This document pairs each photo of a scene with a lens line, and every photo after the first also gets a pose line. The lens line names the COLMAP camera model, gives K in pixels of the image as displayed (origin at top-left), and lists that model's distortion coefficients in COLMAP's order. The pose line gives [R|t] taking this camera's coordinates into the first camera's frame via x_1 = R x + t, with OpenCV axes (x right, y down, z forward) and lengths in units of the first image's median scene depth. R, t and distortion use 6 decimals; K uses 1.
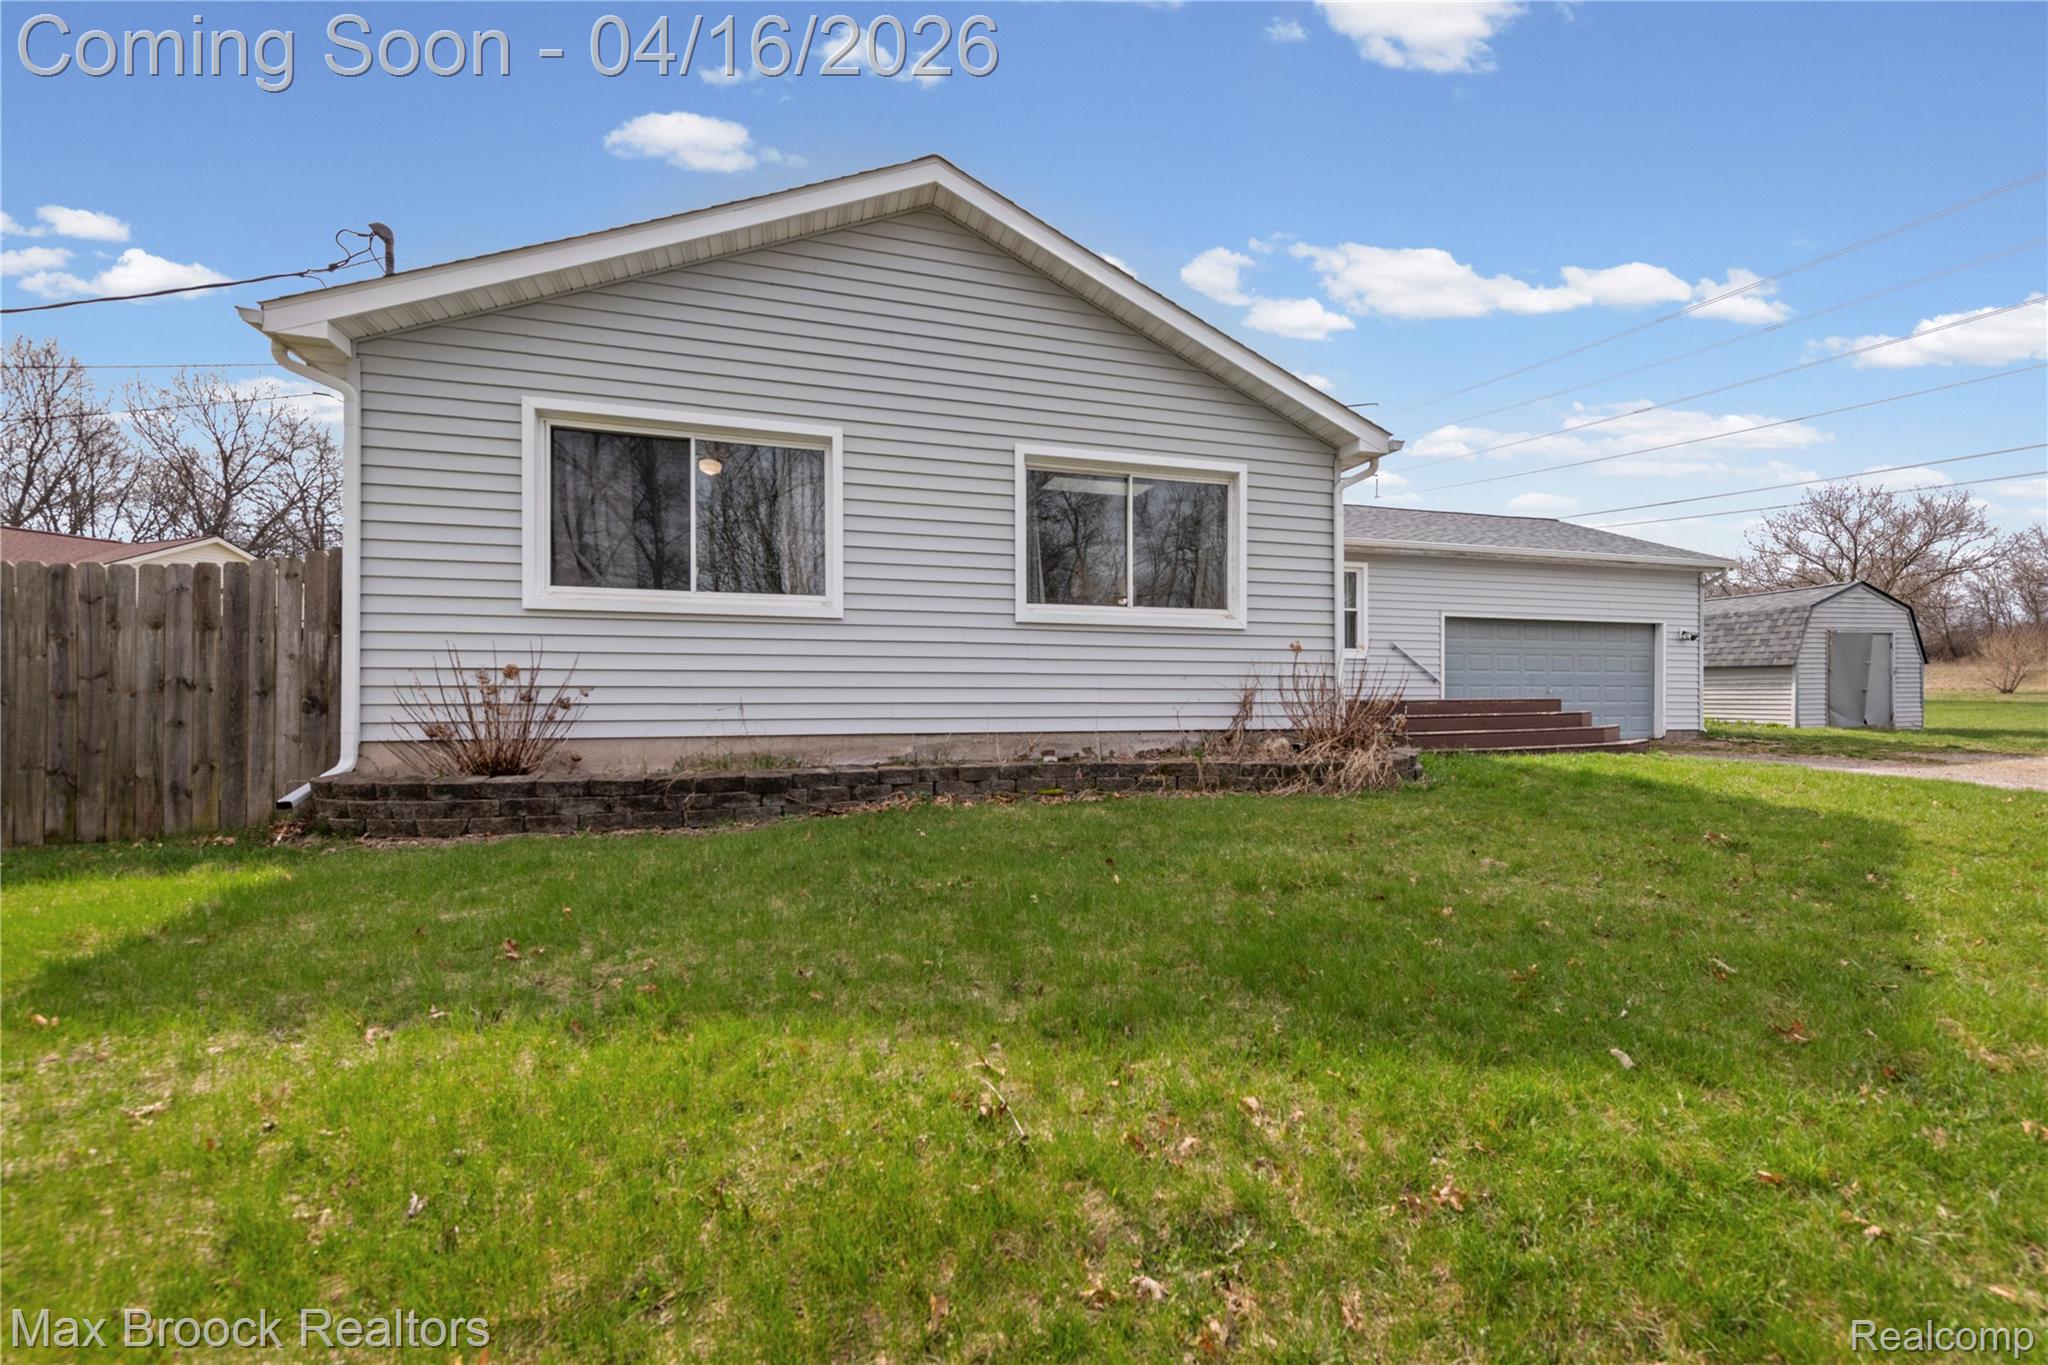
lens RADIAL K [[824.3, 0, 1030.9], [0, 824.3, 690.8], [0, 0, 1]] dist [0.009693, -0.000715]
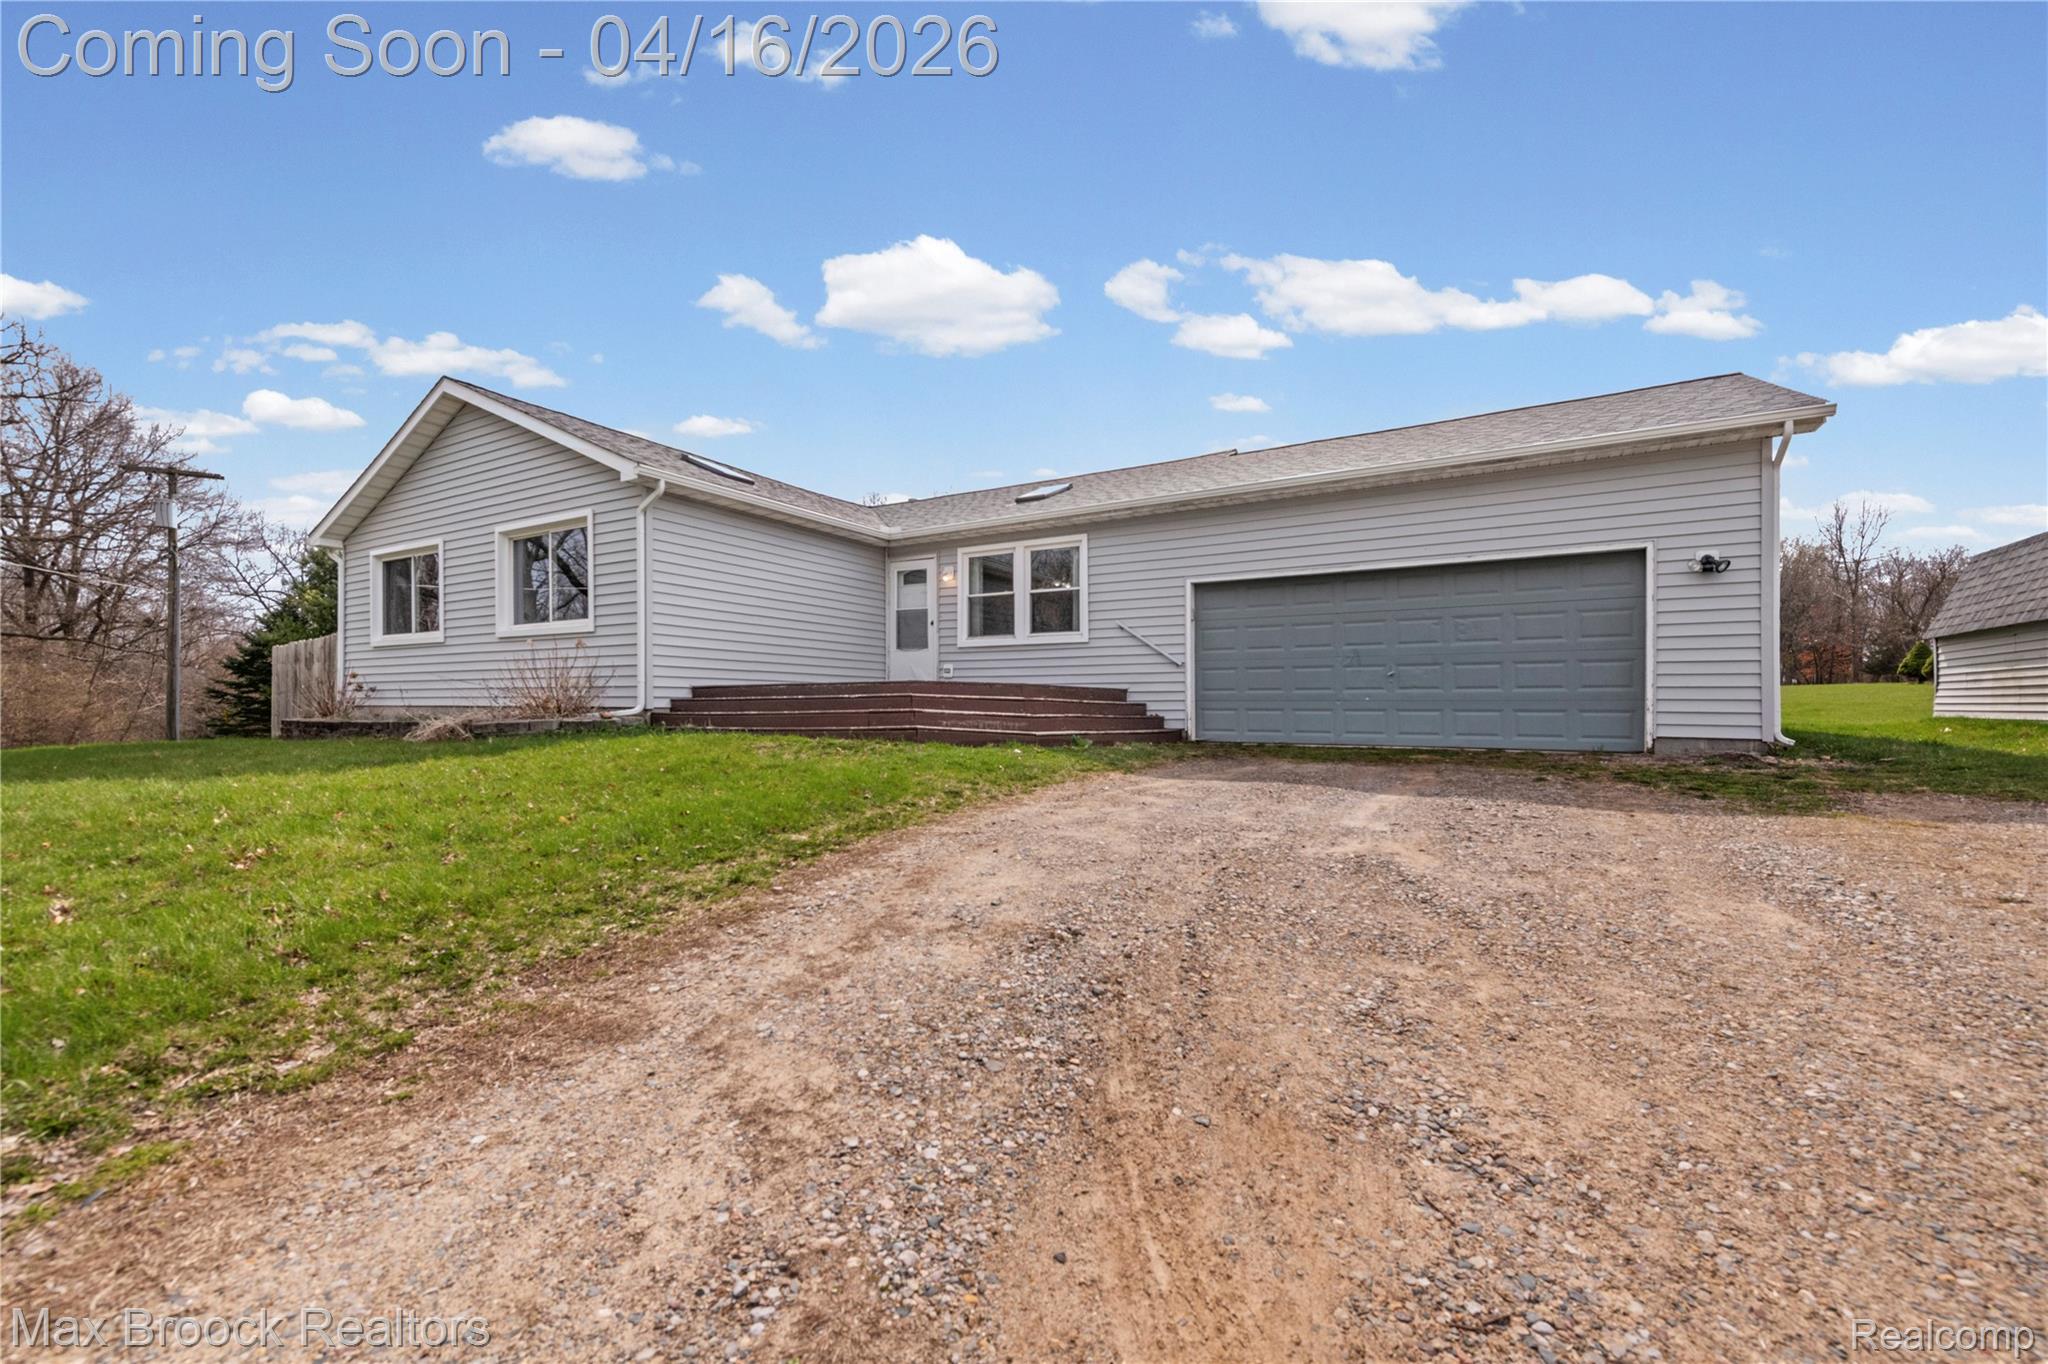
lens RADIAL K [[824.3, 0, 1040.5], [0, 824.3, 712.3], [0, 0, 1]] dist [0.009693, -0.000715]
pose [[0.683690, 0.009939, -0.729705, 2.015890], [0.005592, 0.999807, 0.018857, 0.039474], [0.729751, -0.016973, 0.683502, 0.709068]]
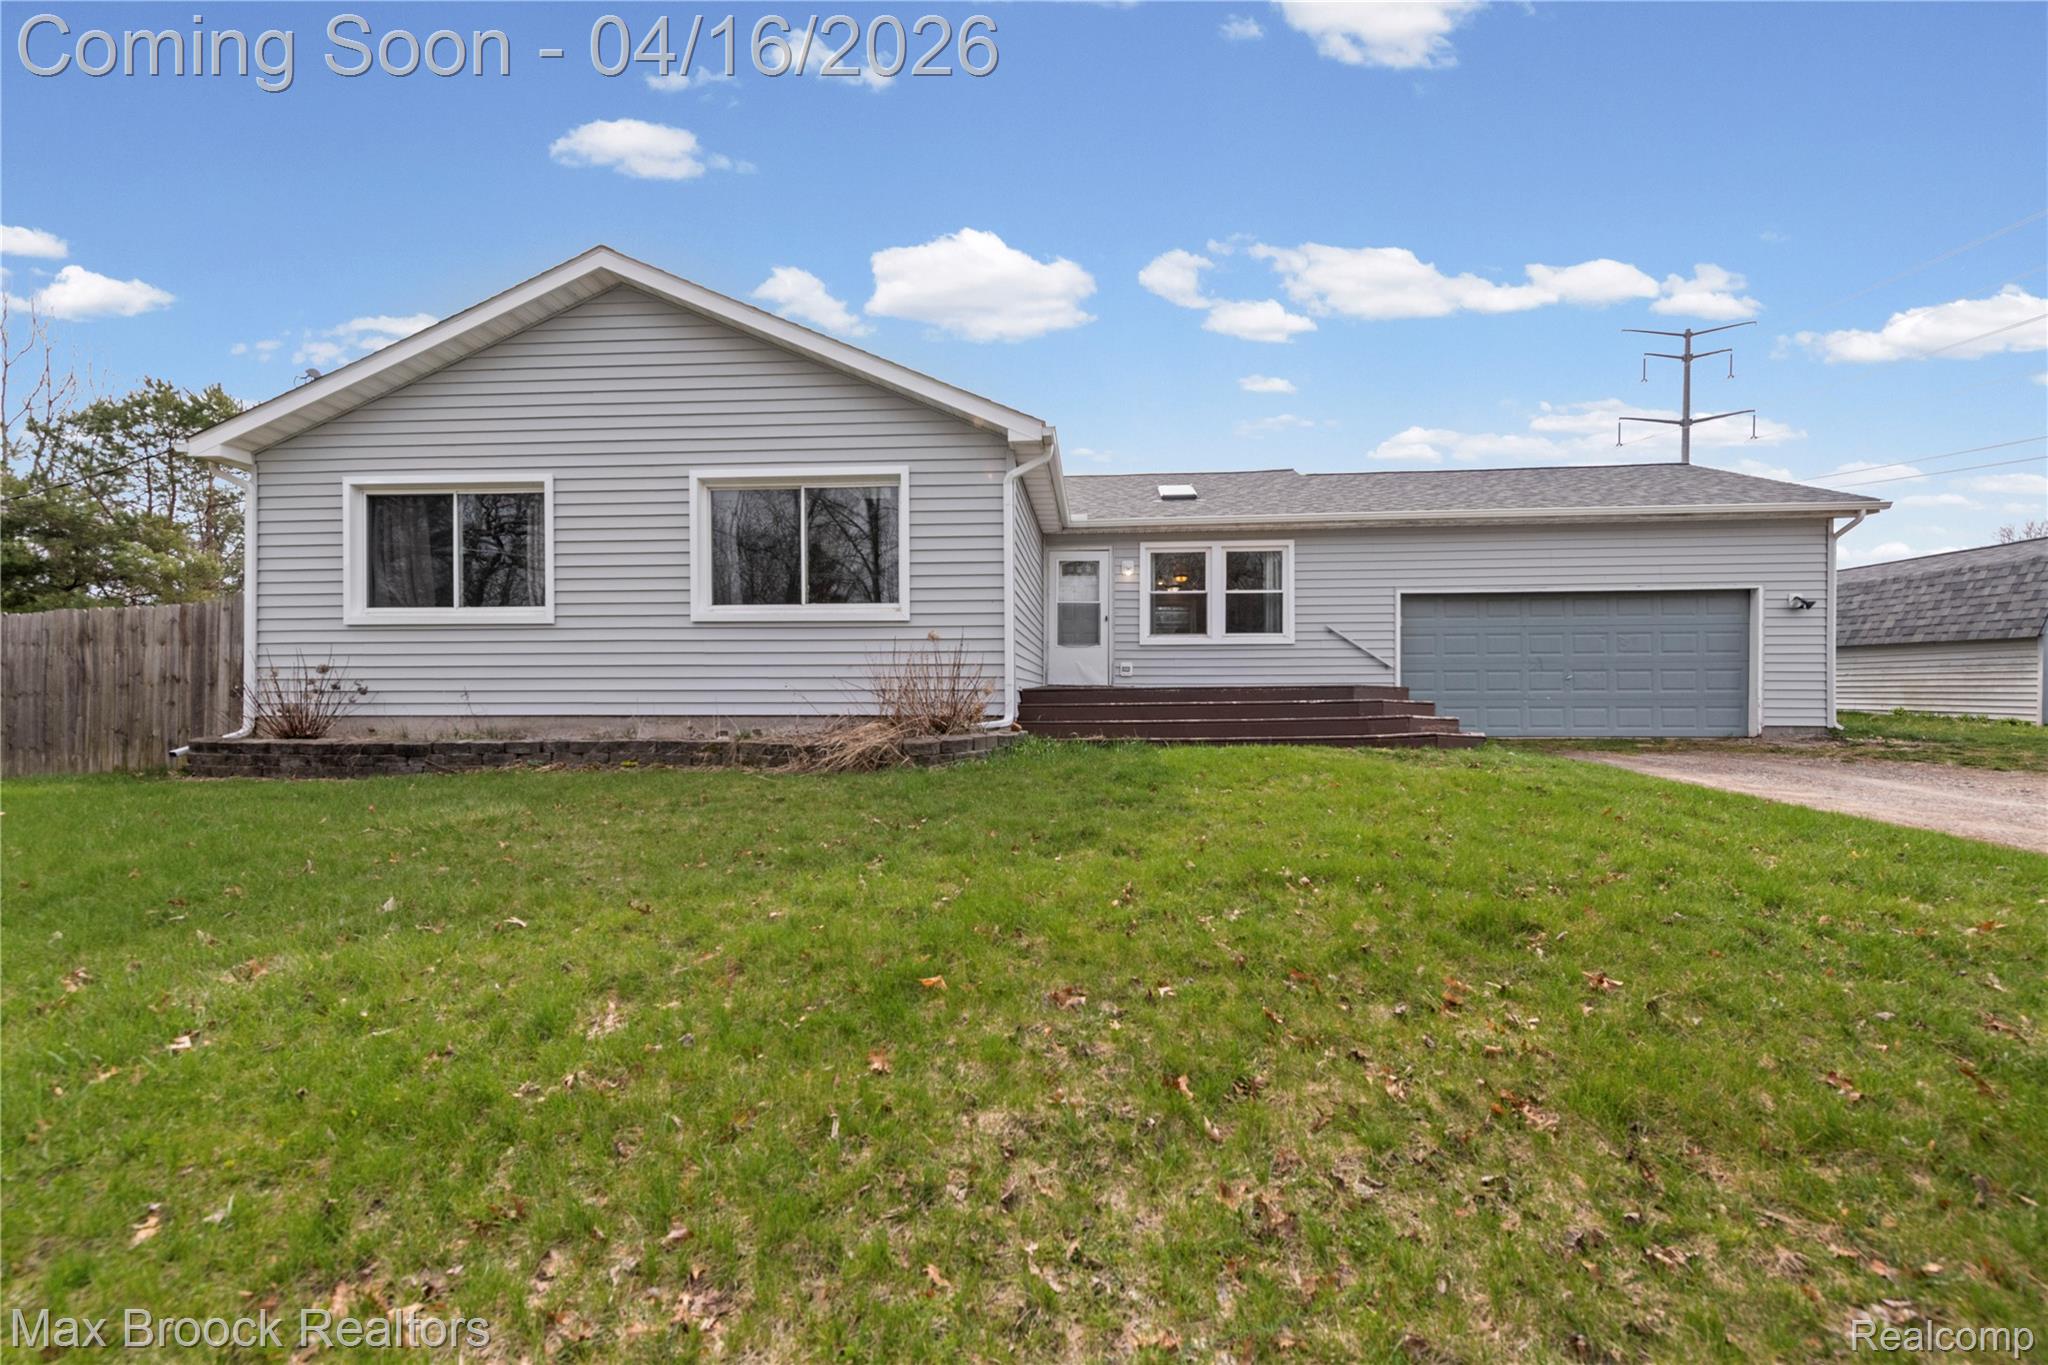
lens RADIAL K [[824.3, 0, 1025.9], [0, 824.3, 685.6], [0, 0, 1]] dist [0.009693, -0.000715]
pose [[0.933630, -0.003980, -0.358217, 0.906887], [0.005480, 0.999980, 0.003172, 0.006906], [0.358197, -0.004925, 0.933633, 0.071710]]
